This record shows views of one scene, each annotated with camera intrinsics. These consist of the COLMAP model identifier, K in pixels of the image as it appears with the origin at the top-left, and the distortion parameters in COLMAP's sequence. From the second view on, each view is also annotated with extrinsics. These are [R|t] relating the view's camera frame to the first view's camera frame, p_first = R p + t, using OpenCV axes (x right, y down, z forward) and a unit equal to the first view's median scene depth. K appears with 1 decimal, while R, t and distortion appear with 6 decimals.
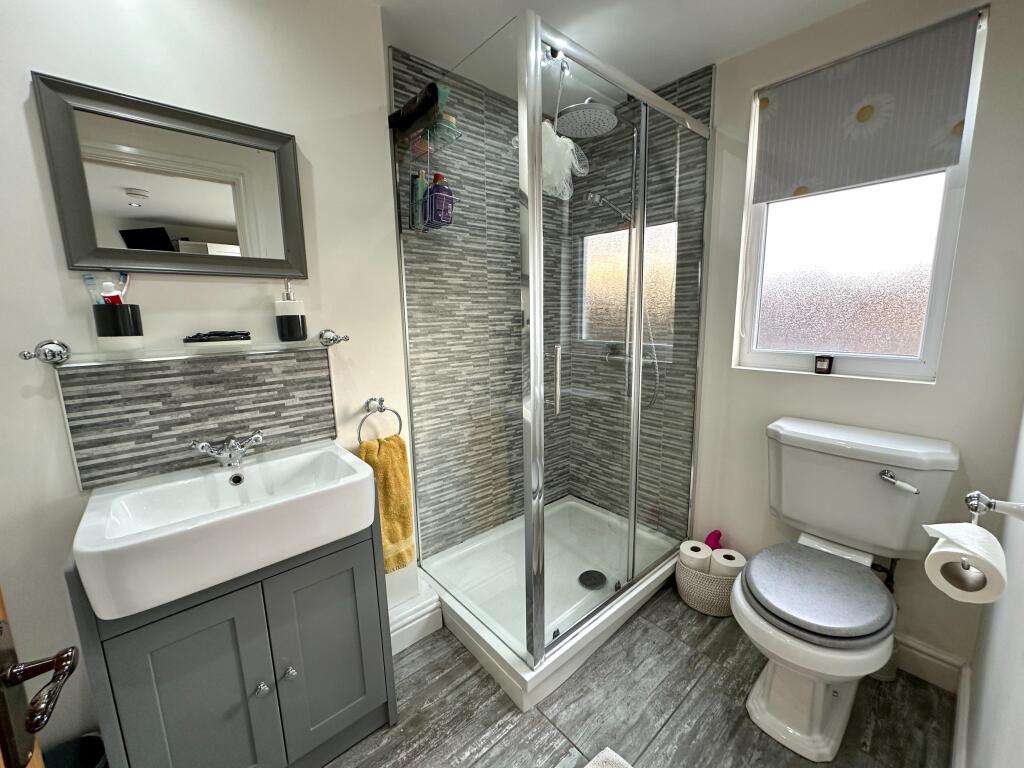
lens RADIAL K [[407.4, 0, 512.0], [0, 407.4, 390.0], [0, 0, 1]] dist [-0.008691, -0.000356]
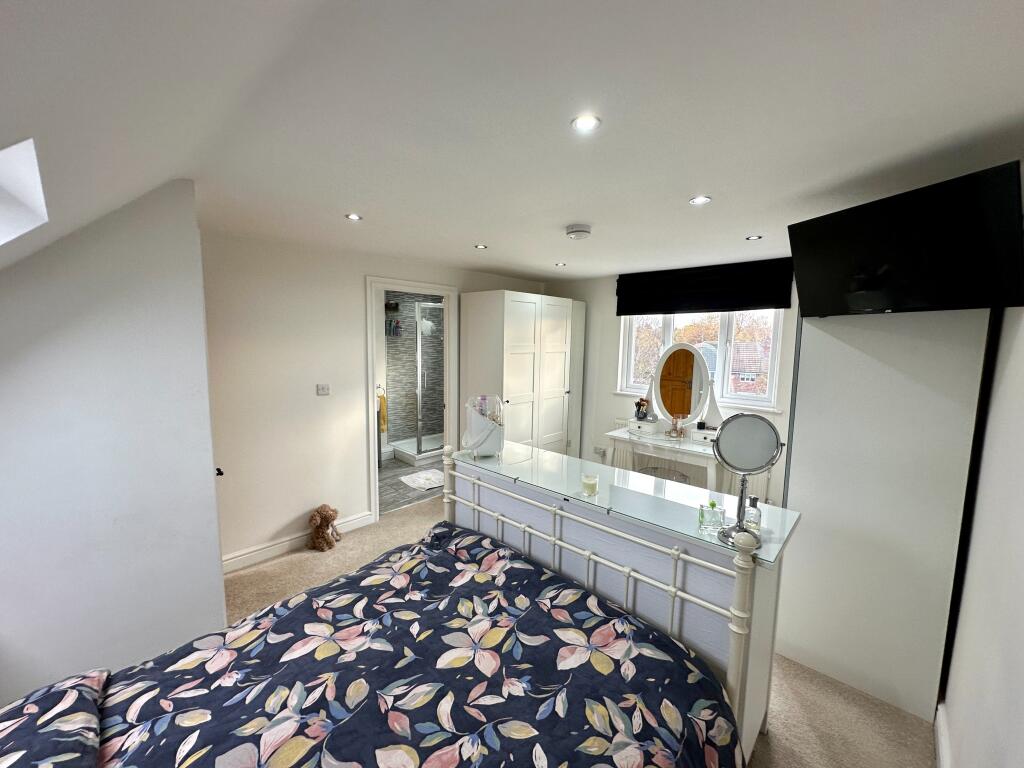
lens RADIAL K [[407.4, 0, 509.5], [0, 407.4, 388.8], [0, 0, 1]] dist [-0.008691, -0.000356]
pose [[0.996082, 0.025842, 0.084574, 0.459994], [-0.020986, 0.998107, -0.057810, 0.212721], [-0.085908, 0.055809, 0.994739, -2.355105]]
